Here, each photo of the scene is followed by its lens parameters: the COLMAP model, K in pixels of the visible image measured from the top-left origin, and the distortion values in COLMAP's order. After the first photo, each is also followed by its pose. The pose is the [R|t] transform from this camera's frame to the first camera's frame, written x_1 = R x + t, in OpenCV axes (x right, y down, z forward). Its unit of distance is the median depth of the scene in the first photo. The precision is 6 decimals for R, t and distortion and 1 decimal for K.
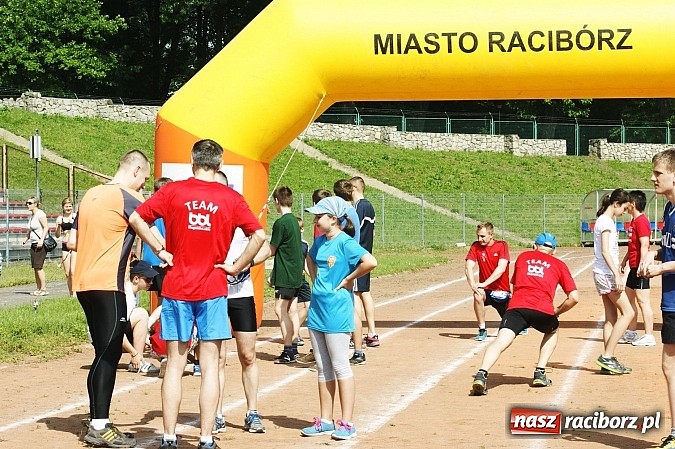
lens RADIAL K [[2190.4, 0, 337.5], [0, 2190.4, 224.5], [0, 0, 1]] dist [-0.340795, -0.776436]
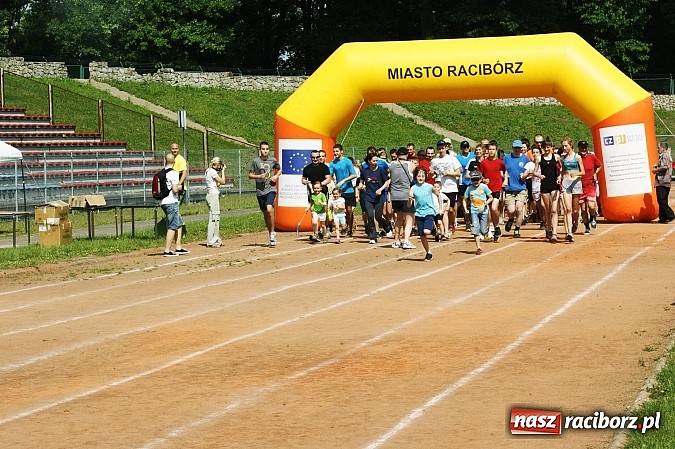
lens RADIAL K [[2335.5, 0, 337.5], [0, 2335.5, 224.5], [0, 0, 1]] dist [-0.359481, -4.115256]
pose [[0.998219, -0.025996, -0.053692, 0.025484], [0.027171, 0.999405, 0.021259, 0.001378], [0.053108, -0.022680, 0.998331, -0.335681]]
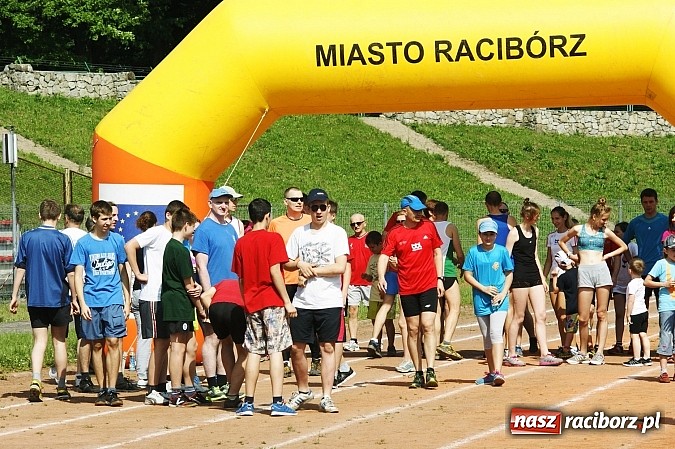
lens RADIAL K [[3571.8, 0, 337.5], [0, 3571.8, 224.5], [0, 0, 1]] dist [0.135975, 11.238916]
pose [[0.997942, -0.014655, -0.062419, 0.039746], [0.014285, 0.999878, -0.006360, 0.000296], [0.062505, 0.005455, 0.998030, -0.179224]]
